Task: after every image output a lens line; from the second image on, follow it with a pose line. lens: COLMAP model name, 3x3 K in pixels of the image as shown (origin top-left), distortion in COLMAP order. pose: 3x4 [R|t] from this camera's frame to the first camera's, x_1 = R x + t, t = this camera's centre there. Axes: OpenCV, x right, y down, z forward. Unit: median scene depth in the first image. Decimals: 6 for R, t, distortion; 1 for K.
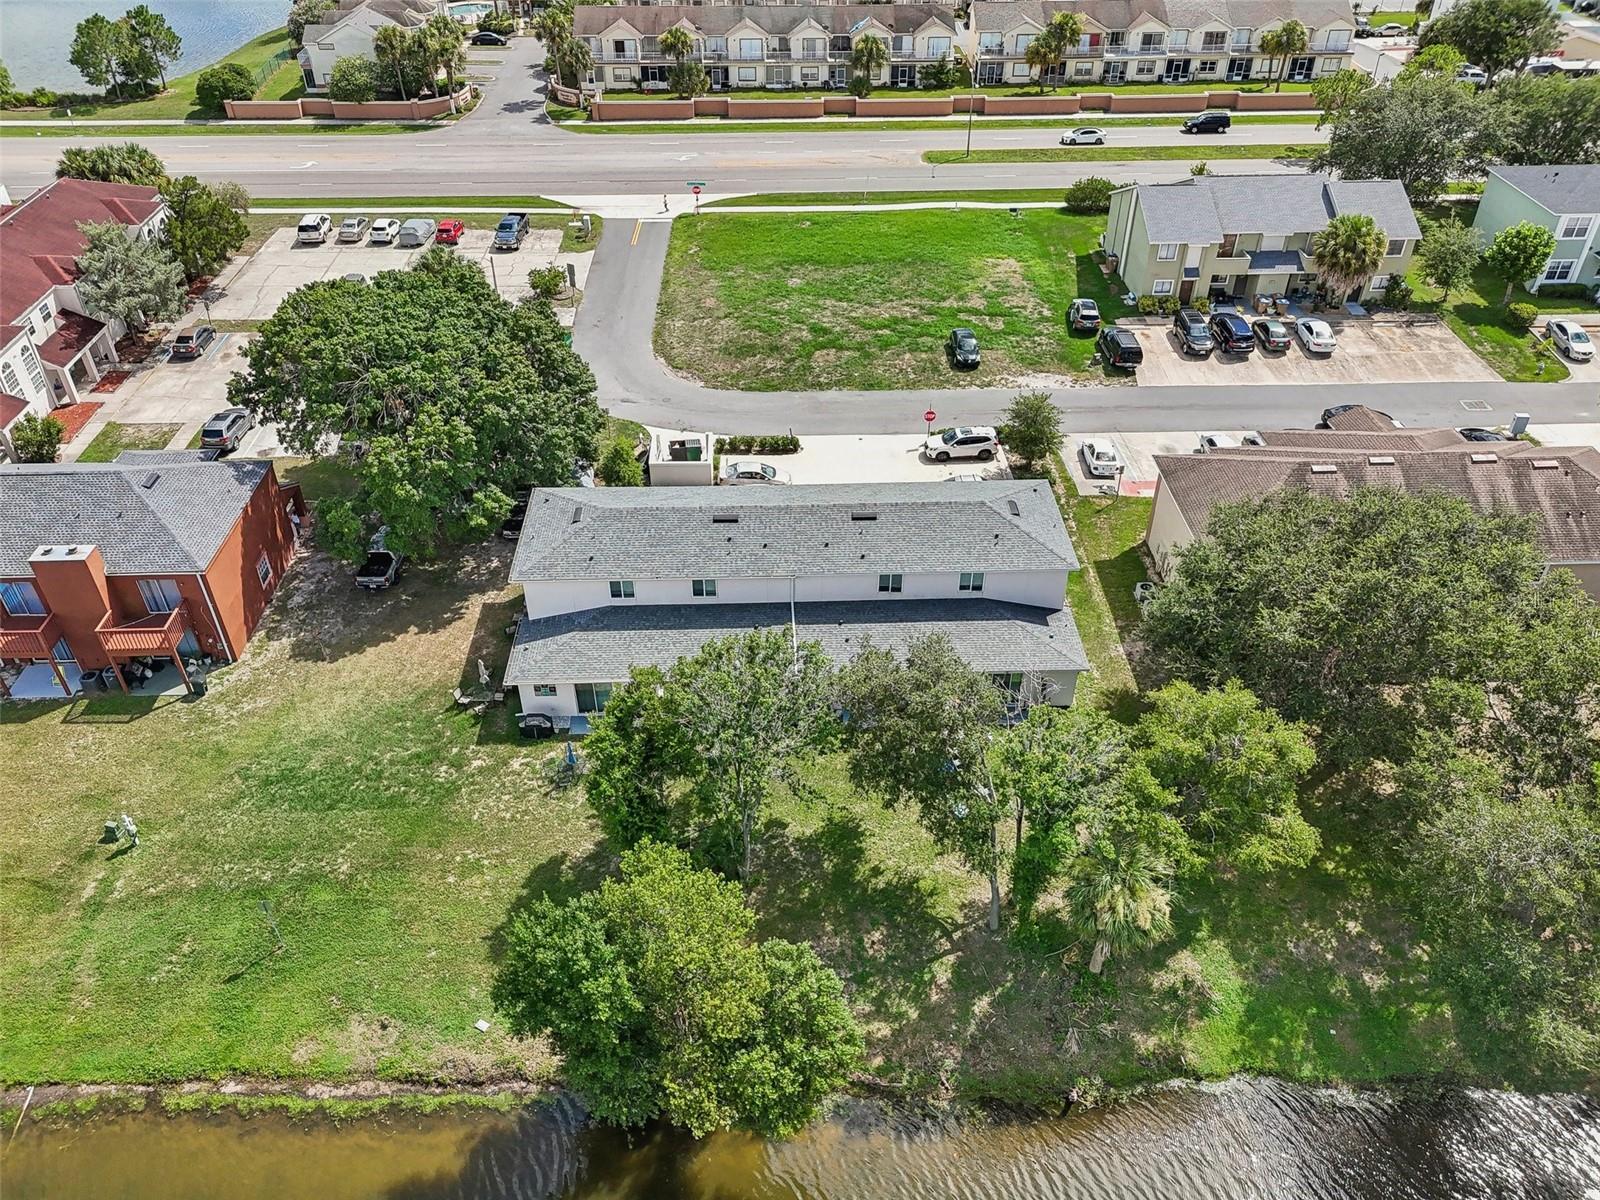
lens RADIAL K [[1208.6, 0, 800.0], [0, 1208.6, 600.0], [0, 0, 1]] dist [0.065831, -0.059984]
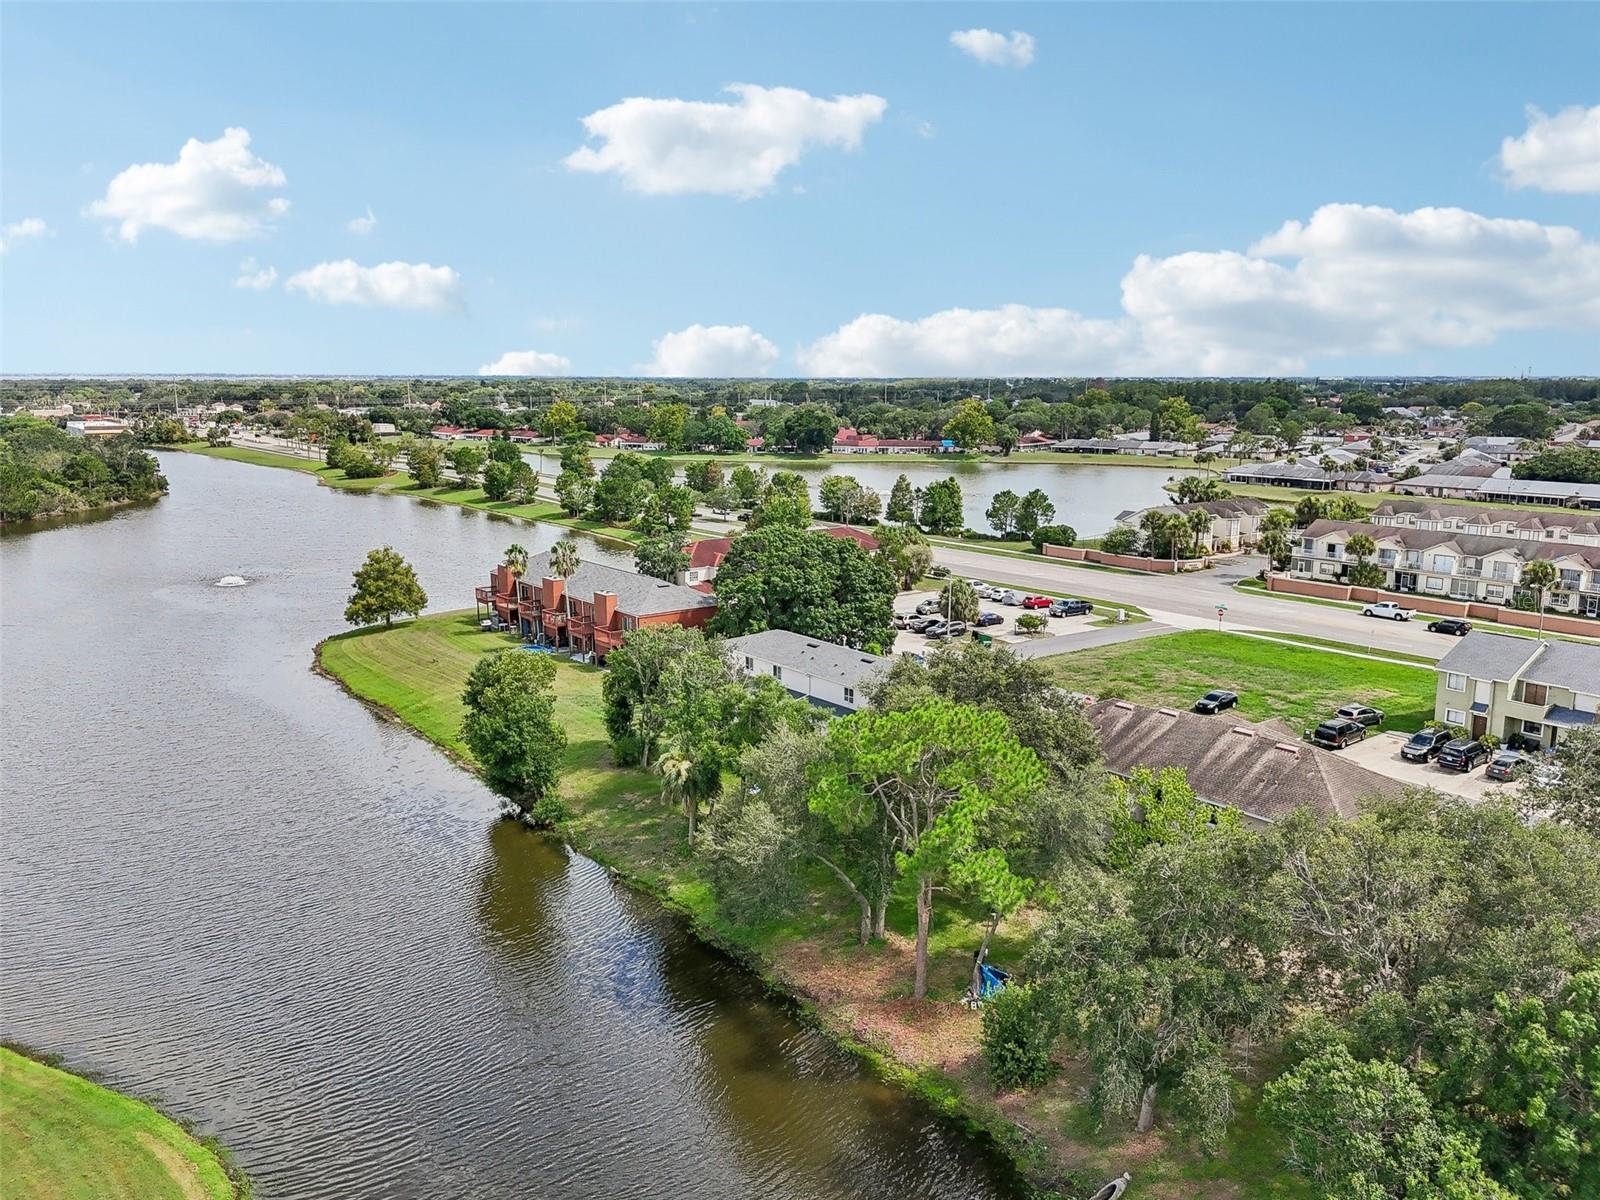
lens RADIAL K [[1219.8, 0, 800.0], [0, 1219.8, 600.0], [0, 0, 1]] dist [0.103350, -0.143684]
pose [[0.586891, 0.149444, -0.795755, 0.799125], [-0.493368, 0.845288, -0.205125, 0.148213], [0.641987, 0.512986, 0.569823, -0.000587]]
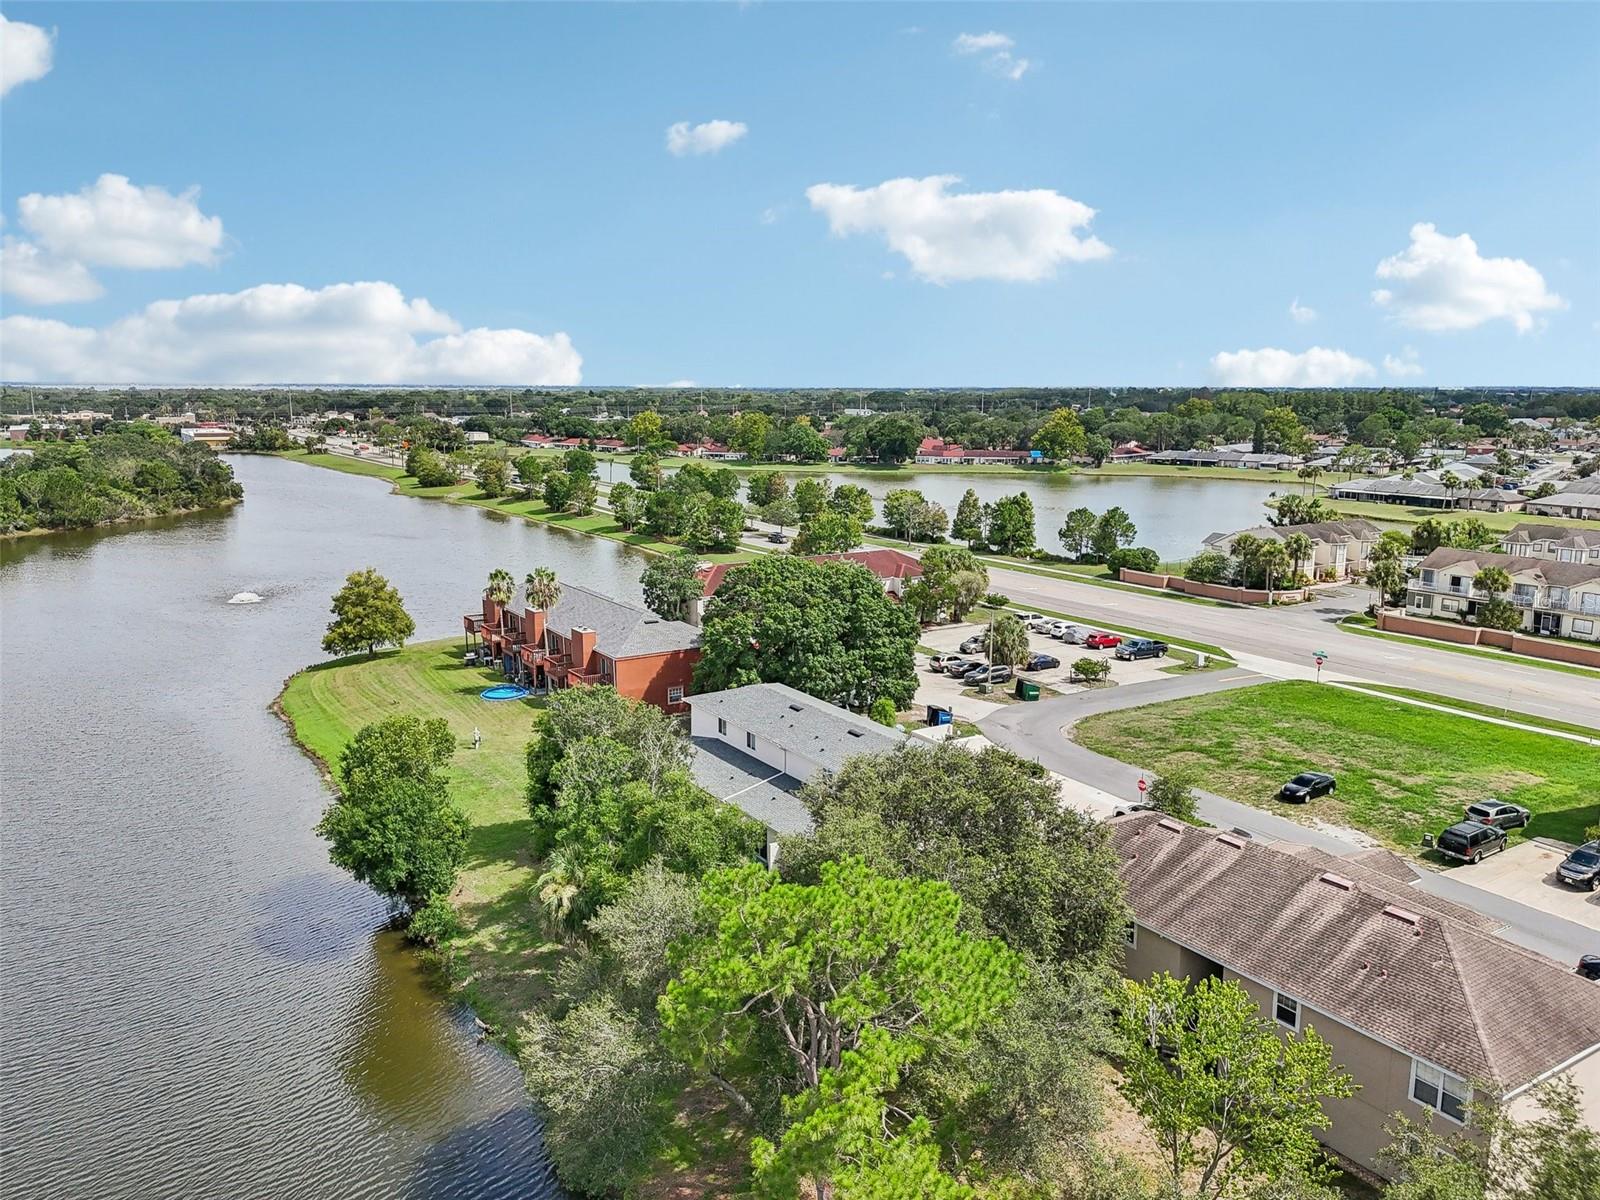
lens RADIAL K [[1192.2, 0, 800.0], [0, 1192.2, 600.0], [0, 0, 1]] dist [0.074405, -0.067519]
pose [[0.514456, 0.155380, -0.843322, 0.667782], [-0.522937, 0.836263, -0.164930, 0.031046], [0.679612, 0.525854, 0.511474, 0.162650]]
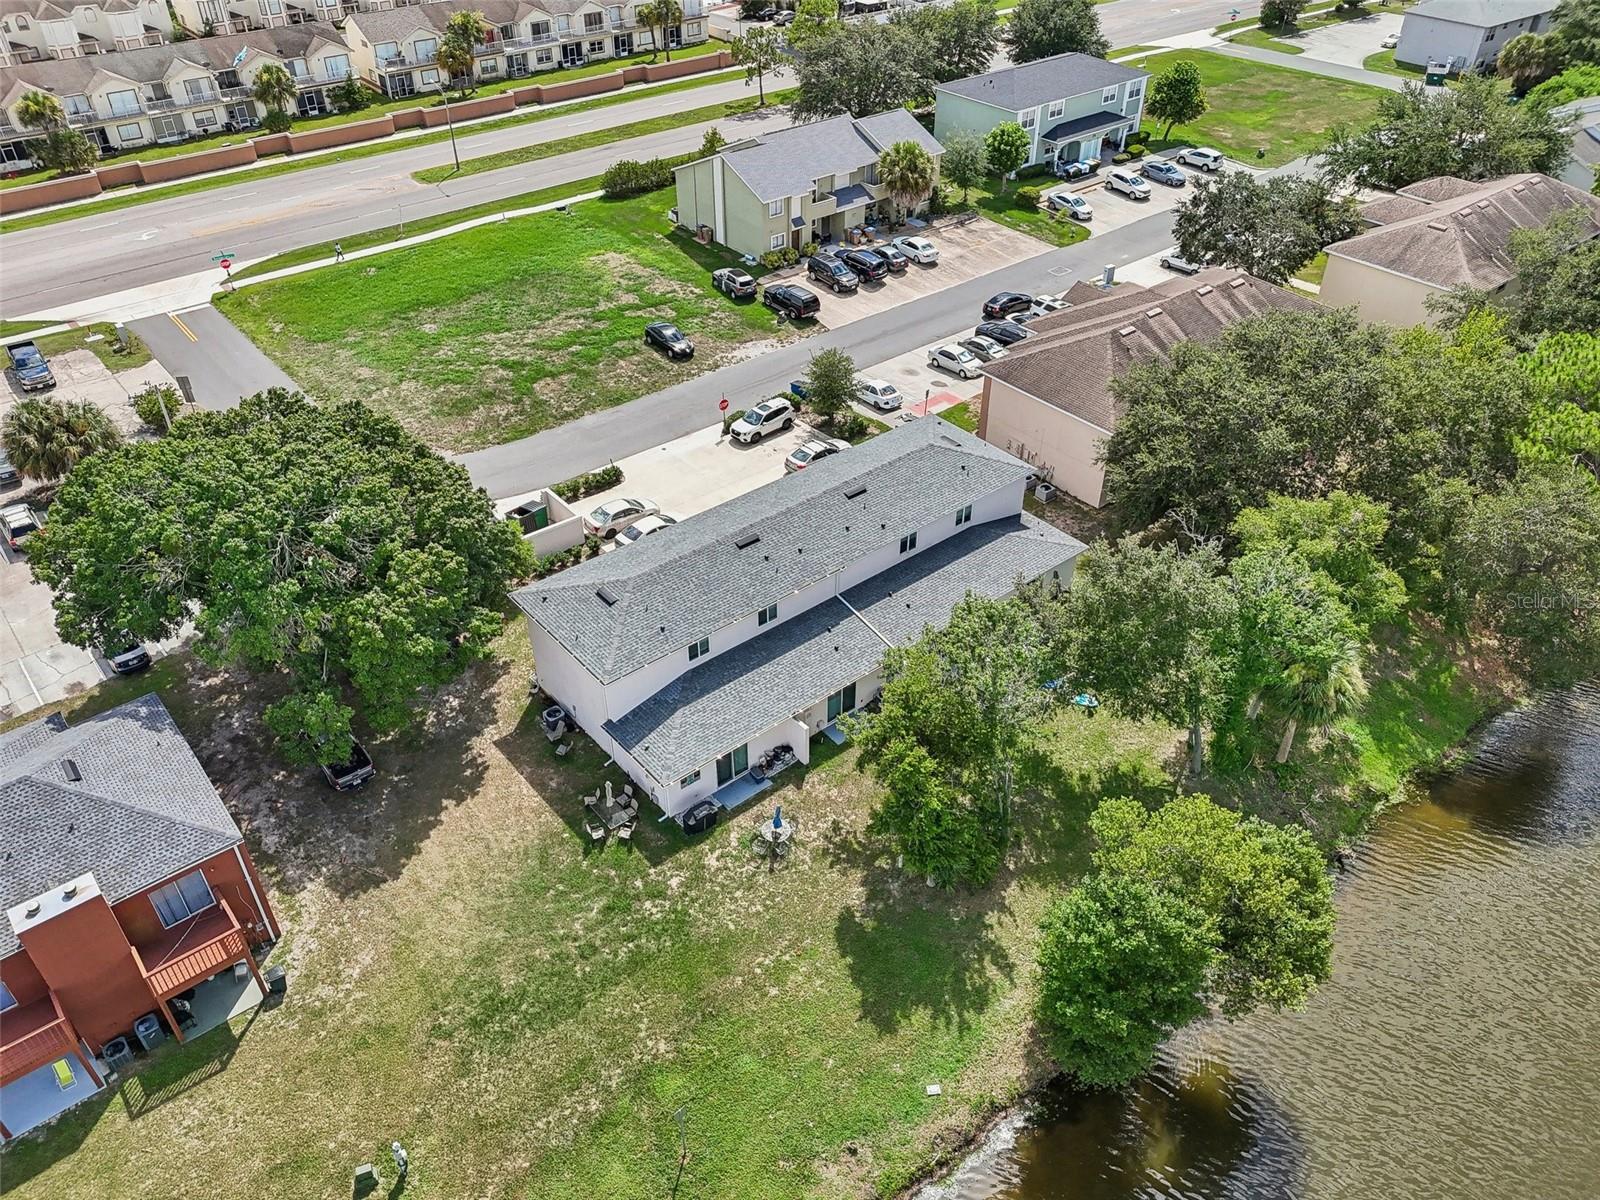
lens RADIAL K [[1208.6, 0, 800.0], [0, 1208.6, 600.0], [0, 0, 1]] dist [0.065831, -0.059984]
pose [[0.791173, -0.371886, 0.485537, -0.327354], [0.370817, 0.923008, 0.102718, -0.068624], [-0.486354, 0.098777, 0.868161, 0.094122]]
